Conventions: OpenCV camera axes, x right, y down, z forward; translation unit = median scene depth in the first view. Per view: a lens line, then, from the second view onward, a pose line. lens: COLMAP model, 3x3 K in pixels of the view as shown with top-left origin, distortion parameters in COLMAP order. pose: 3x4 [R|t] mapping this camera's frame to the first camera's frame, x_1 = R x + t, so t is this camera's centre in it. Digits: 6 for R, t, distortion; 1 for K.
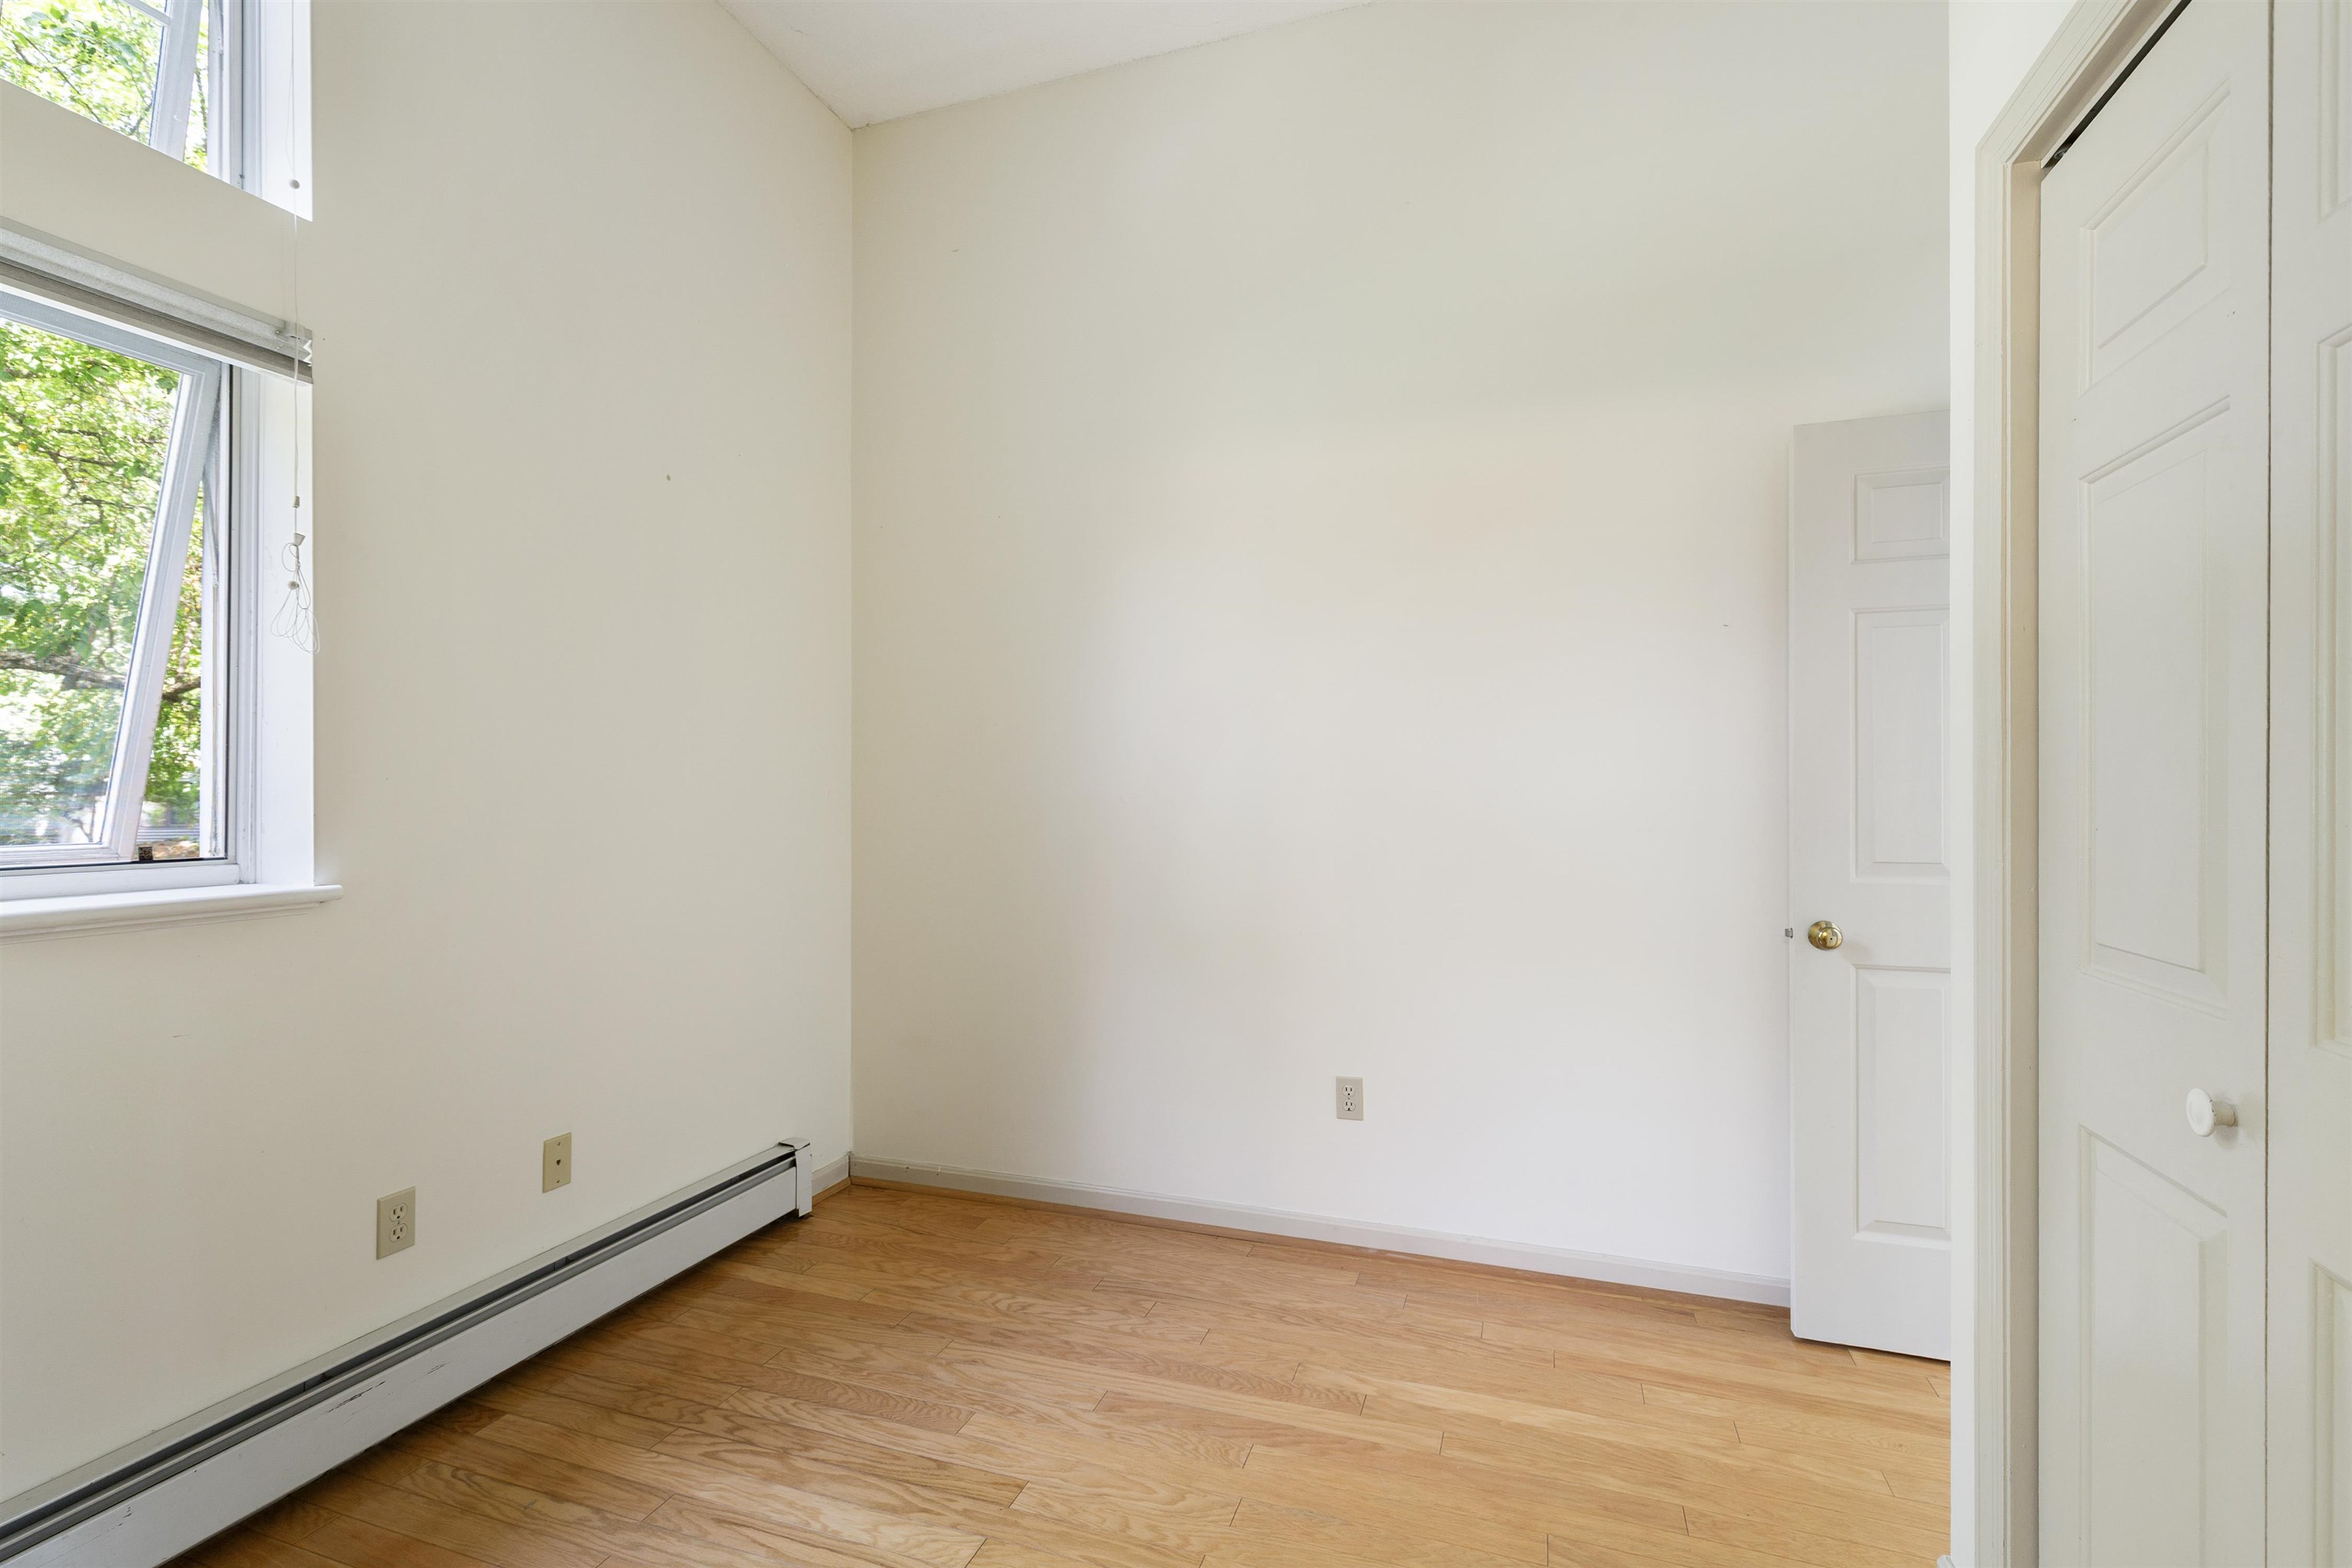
lens RADIAL K [[1061.8, 0, 1169.9], [0, 1061.8, 785.6], [0, 0, 1]] dist [0.008279, -0.001545]
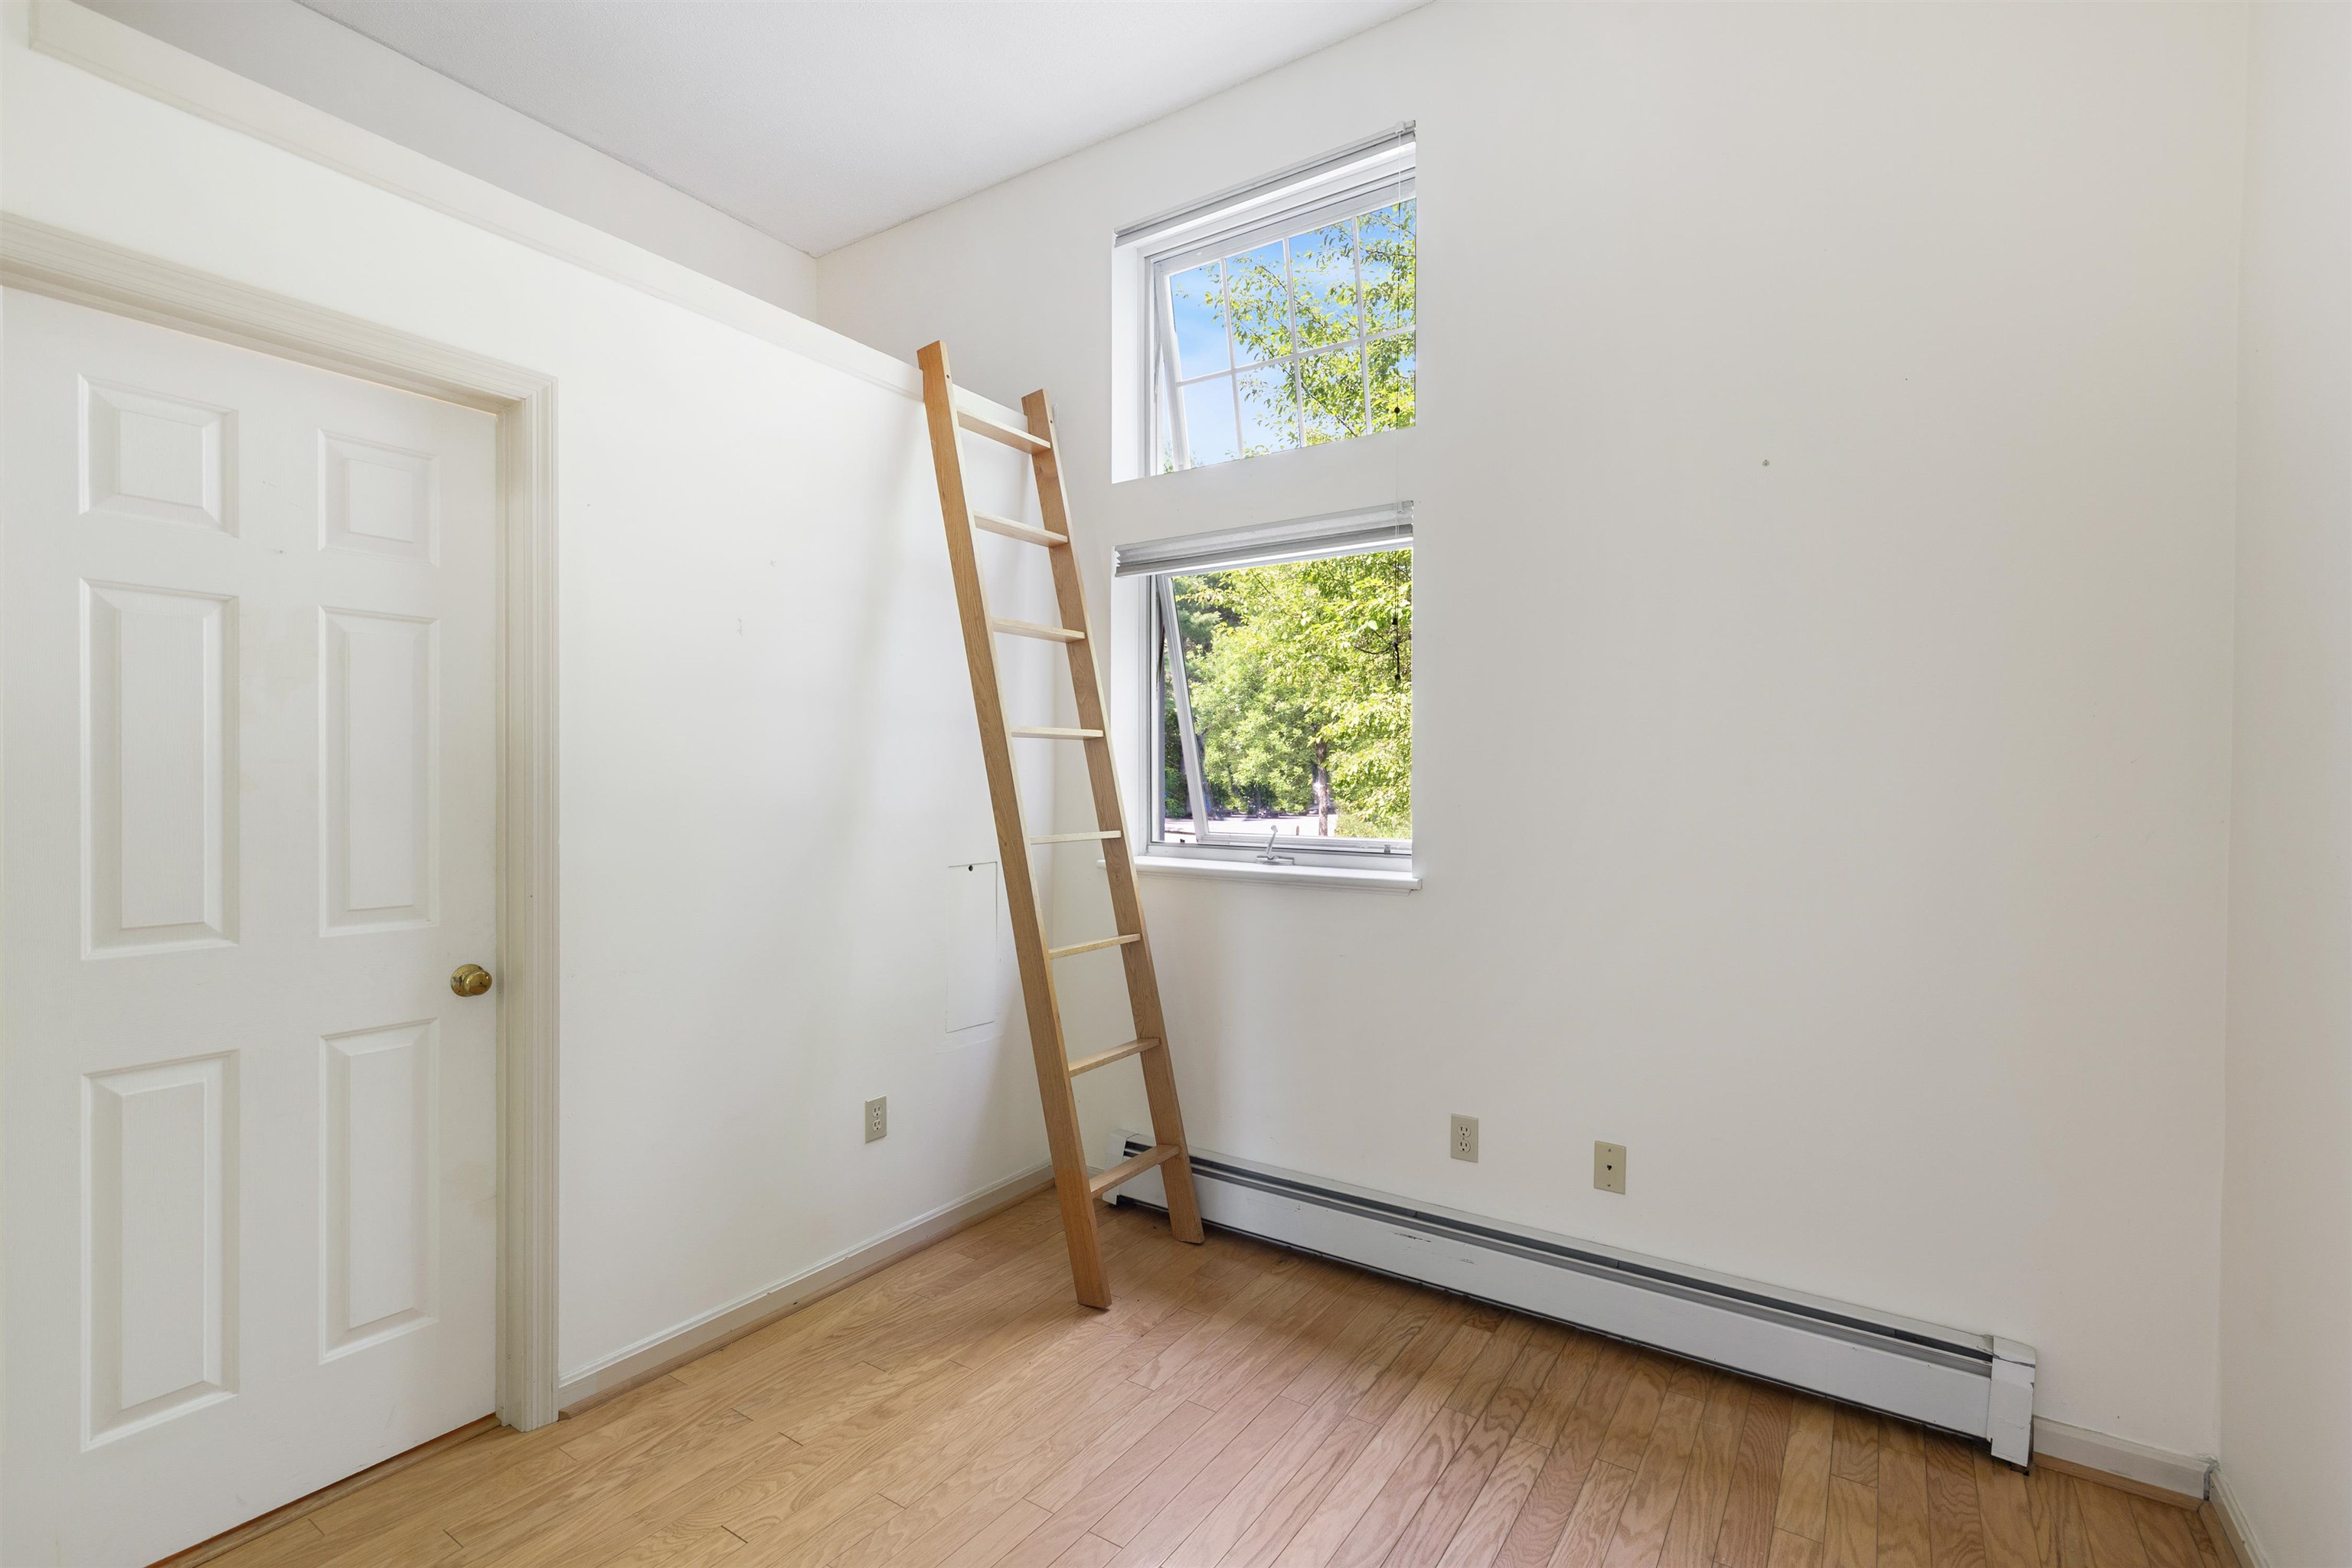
lens RADIAL K [[1061.8, 0, 1165.5], [0, 1061.8, 785.8], [0, 0, 1]] dist [0.008279, -0.001545]
pose [[-0.260295, -0.002913, -0.965525, 0.643288], [-0.001623, 0.999995, -0.002579, -0.025739], [0.965528, 0.000895, -0.260299, 0.967122]]
